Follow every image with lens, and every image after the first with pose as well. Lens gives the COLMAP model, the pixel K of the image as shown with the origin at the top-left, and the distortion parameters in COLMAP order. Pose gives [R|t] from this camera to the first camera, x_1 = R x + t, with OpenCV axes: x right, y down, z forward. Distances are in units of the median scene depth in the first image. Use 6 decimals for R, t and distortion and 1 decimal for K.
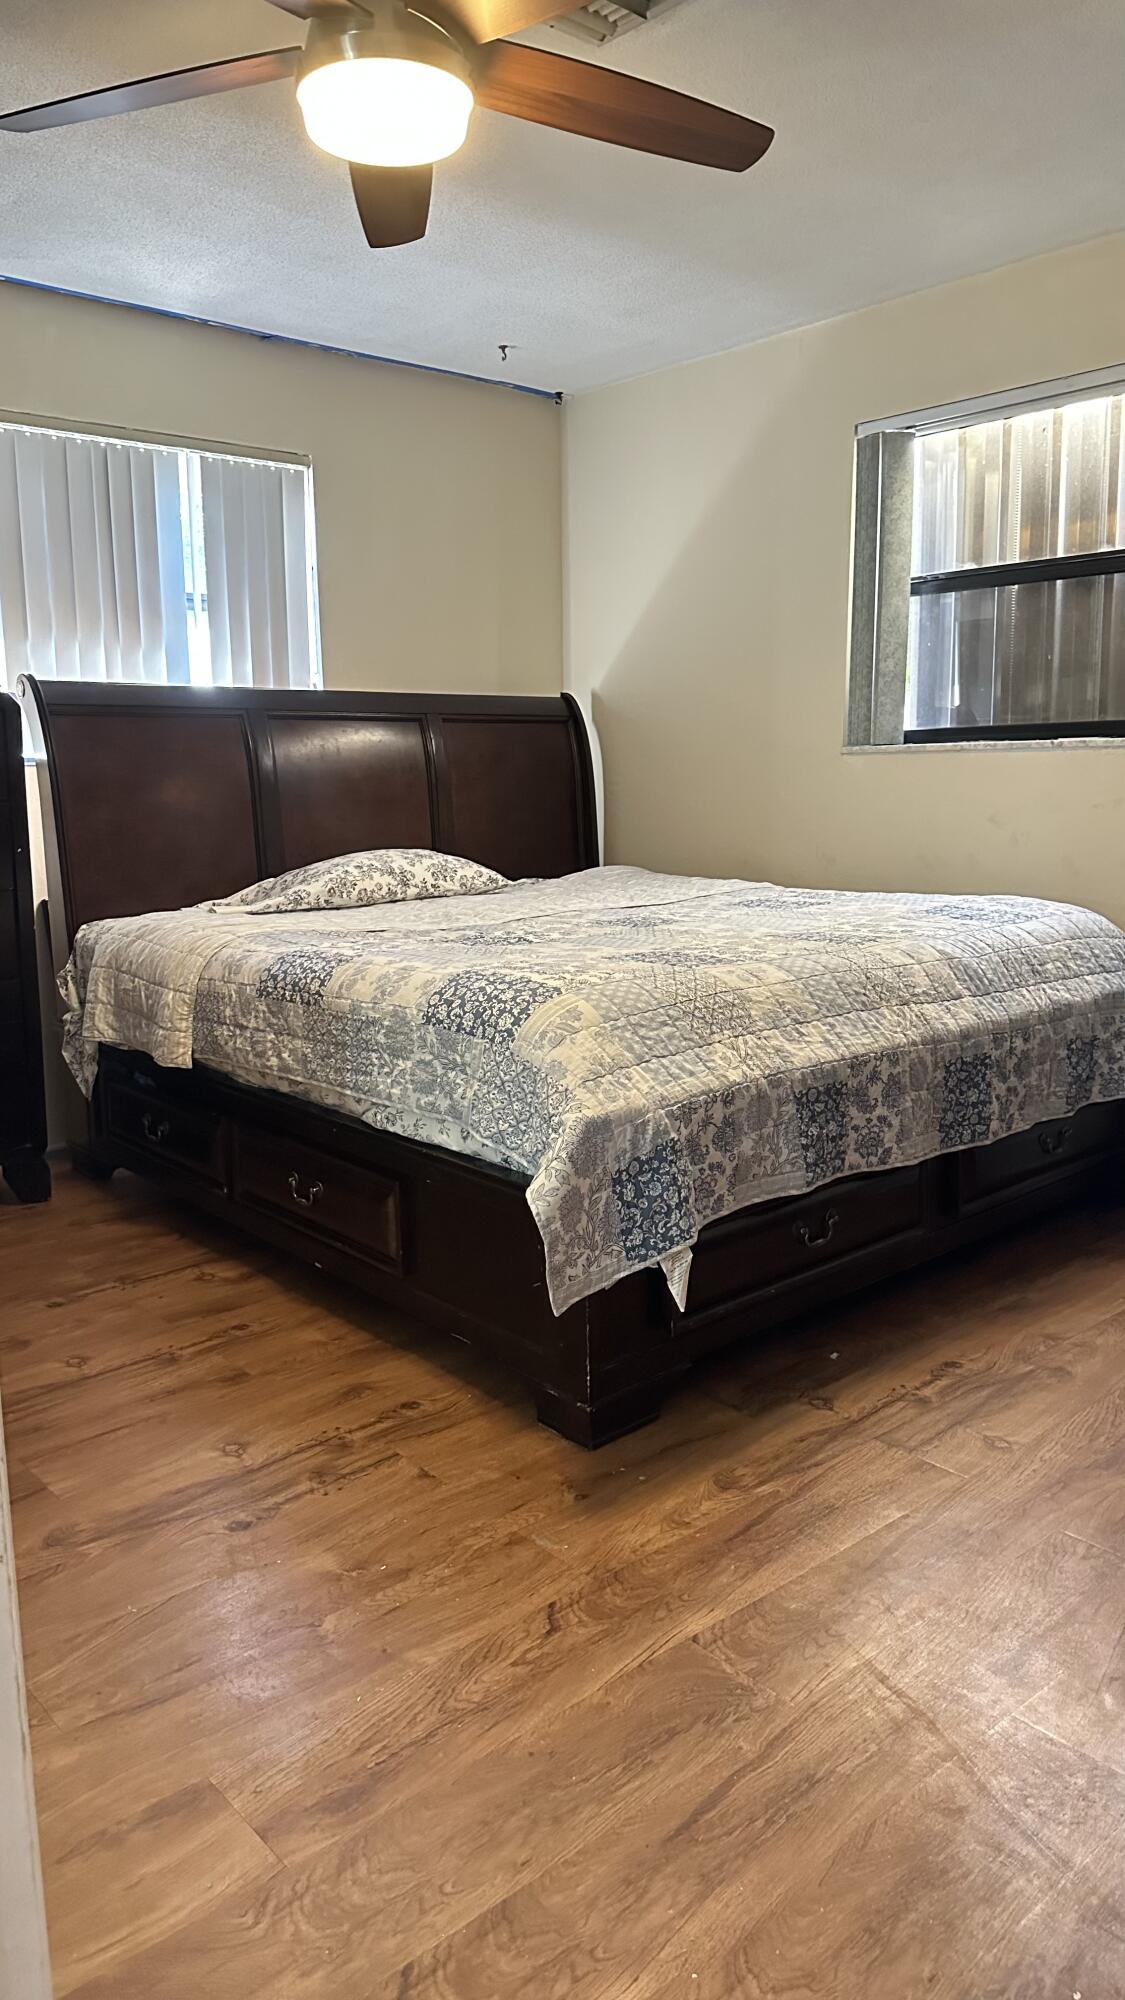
lens RADIAL K [[1422.6, 0, 560.9], [0, 1422.6, 995.8], [0, 0, 1]] dist [-0.061328, -0.000768]
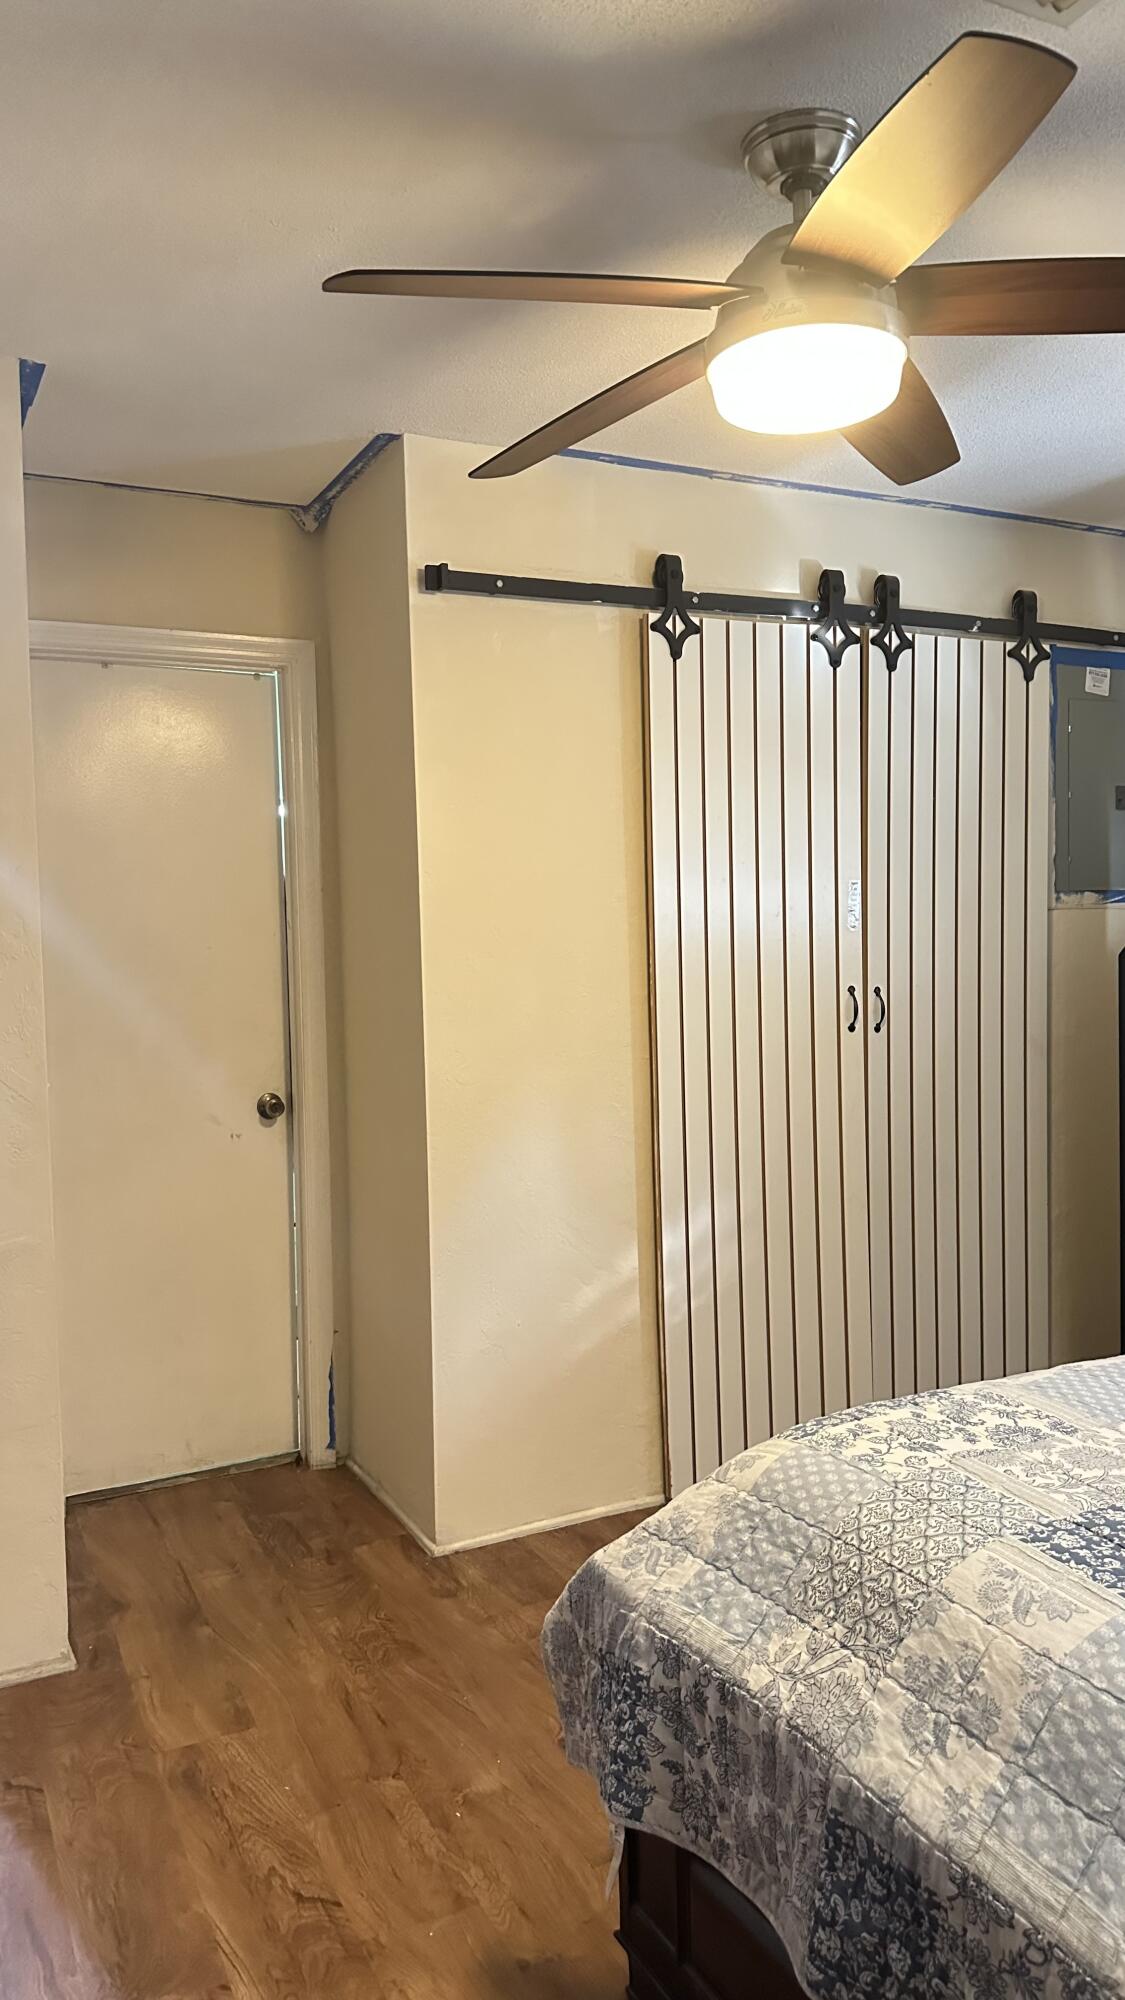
lens RADIAL K [[1422.6, 0, 562.0], [0, 1422.6, 1007.4], [0, 0, 1]] dist [-0.061328, -0.000768]
pose [[-0.287277, 0.061271, -0.955886, 0.881403], [-0.124680, 0.987069, 0.100741, -0.344290], [0.949698, 0.148121, -0.275923, 1.340520]]
